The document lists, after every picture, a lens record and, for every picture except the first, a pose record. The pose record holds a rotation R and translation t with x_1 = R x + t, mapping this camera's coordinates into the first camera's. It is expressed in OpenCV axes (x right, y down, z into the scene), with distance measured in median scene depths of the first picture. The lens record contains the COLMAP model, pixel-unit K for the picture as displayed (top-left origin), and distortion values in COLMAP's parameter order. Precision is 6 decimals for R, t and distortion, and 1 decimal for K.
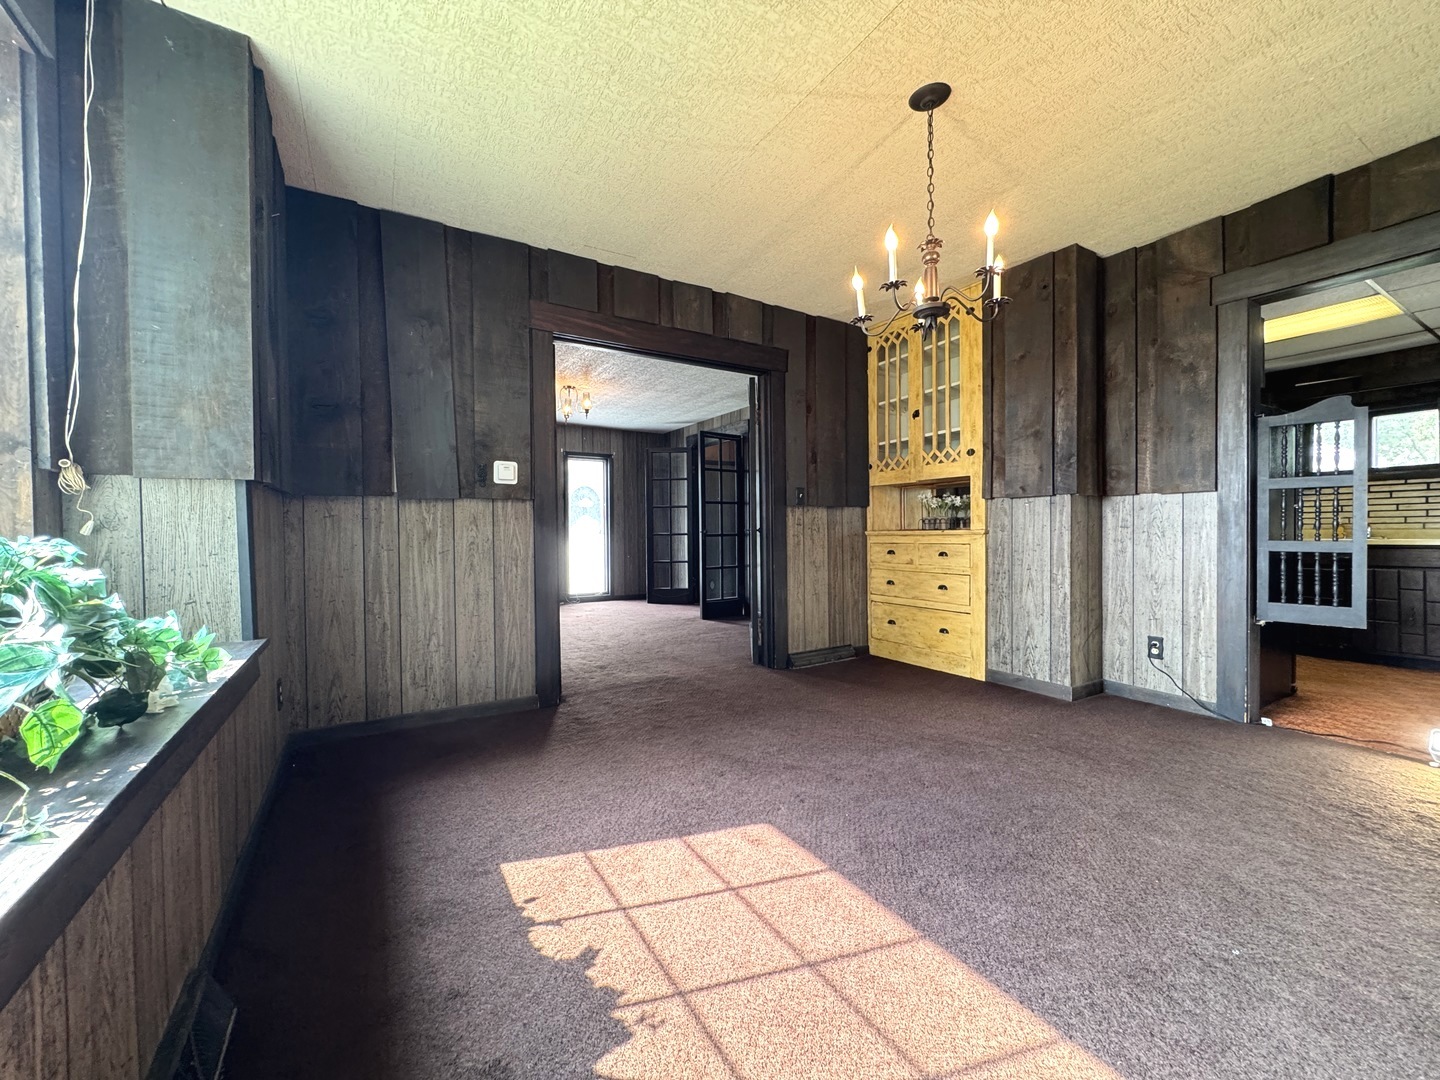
lens RADIAL K [[576.0, 0, 713.9], [0, 576.0, 538.2], [0, 0, 1]] dist [0.000593, 0.000228]
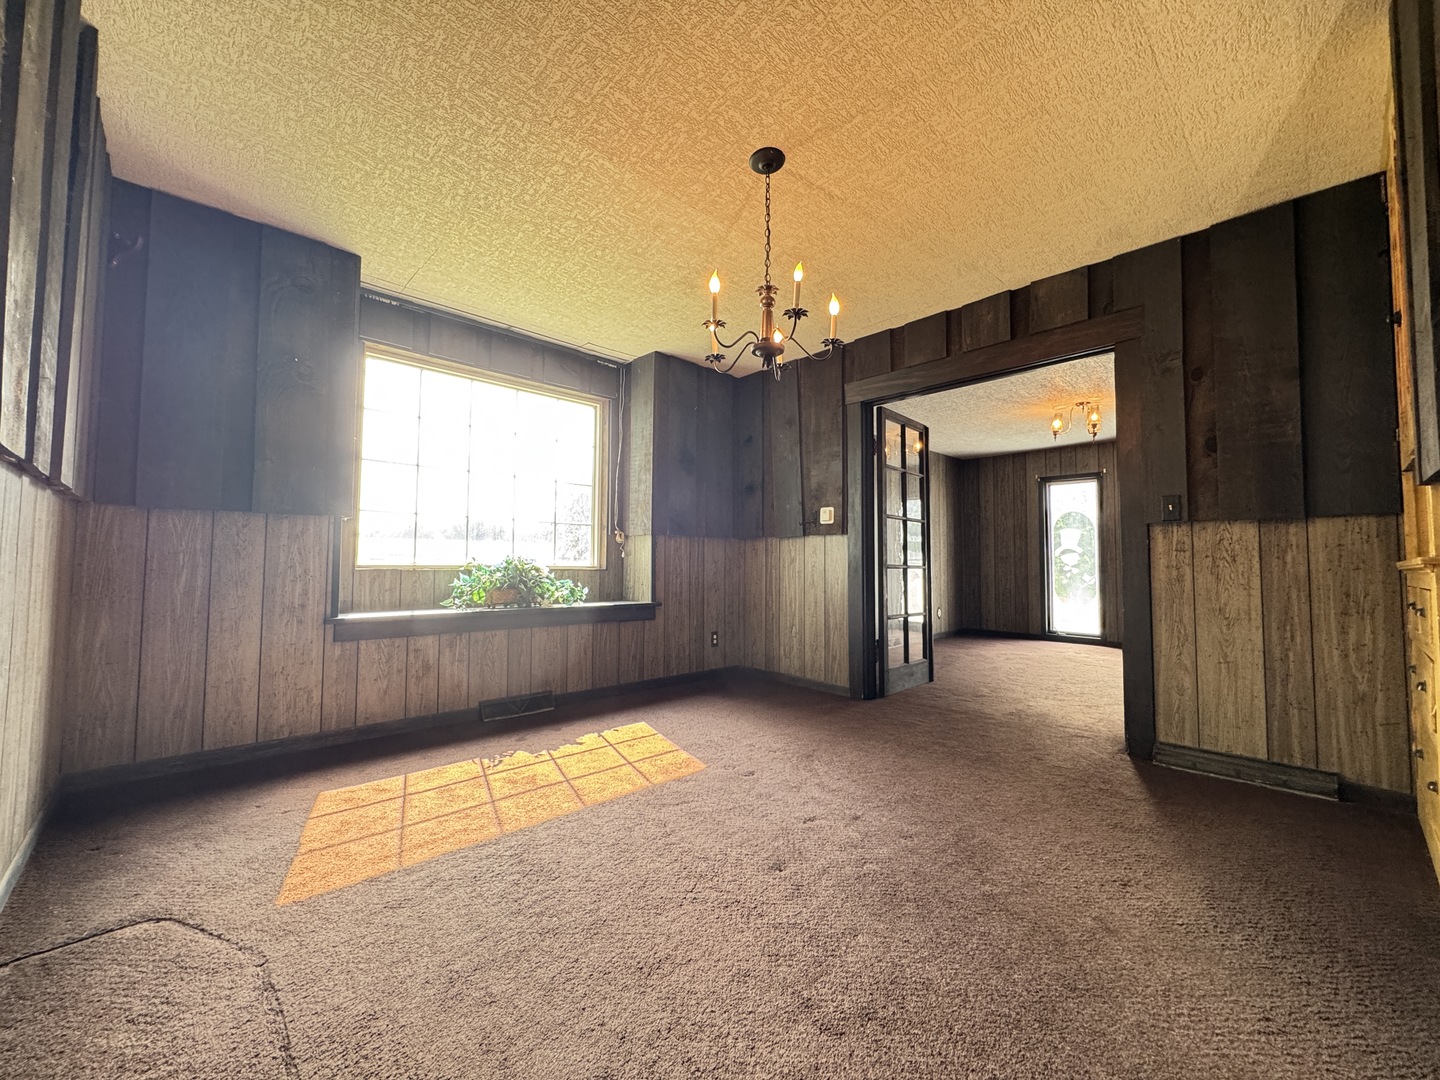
lens RADIAL K [[578.3, 0, 717.2], [0, 578.3, 536.9], [0, 0, 1]] dist [-0.001380, 0.000275]
pose [[0.207324, -0.034252, -0.977673, 0.953222], [-0.023126, 0.998936, -0.039901, -0.001282], [0.977999, 0.030882, 0.206311, 0.465261]]
